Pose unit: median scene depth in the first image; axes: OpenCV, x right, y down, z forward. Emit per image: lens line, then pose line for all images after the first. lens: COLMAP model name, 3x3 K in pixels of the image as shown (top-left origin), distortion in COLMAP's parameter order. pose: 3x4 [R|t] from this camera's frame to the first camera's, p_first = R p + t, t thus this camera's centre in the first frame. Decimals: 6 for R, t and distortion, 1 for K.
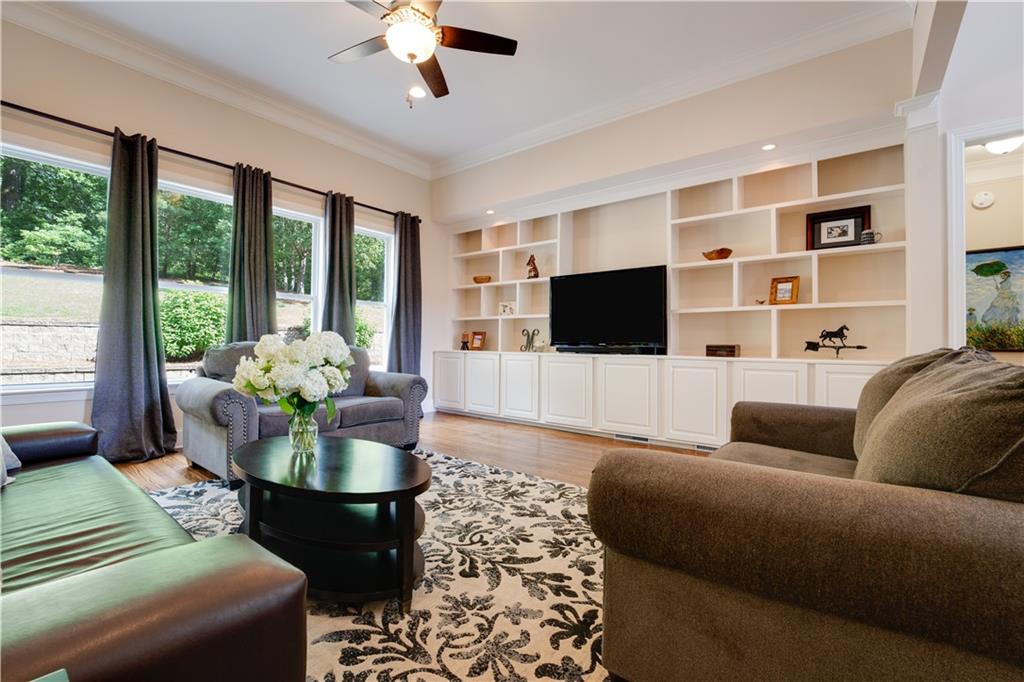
lens RADIAL K [[445.9, 0, 512.0], [0, 445.9, 341.0], [0, 0, 1]] dist [-0.017869, 0.000280]
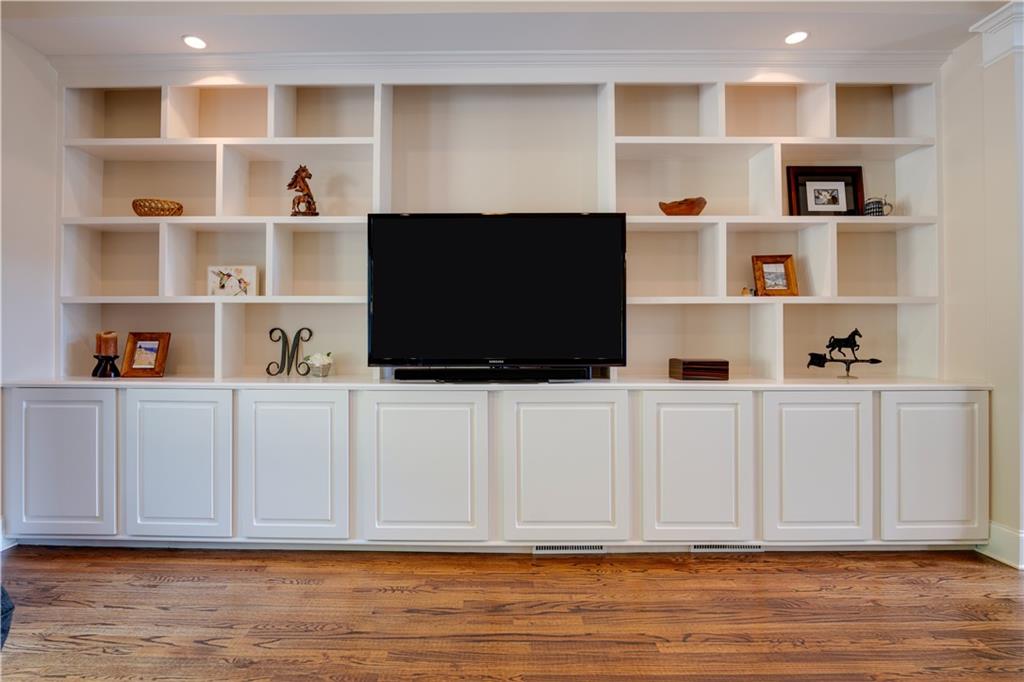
lens RADIAL K [[480.0, 0, 491.6], [0, 480.0, 340.0], [0, 0, 1]] dist [-0.012784, 0.000604]
pose [[0.790039, -0.005325, 0.613033, -0.156444], [0.002775, 0.999983, 0.005110, -0.024047], [-0.613050, -0.002336, 0.790040, 0.736485]]
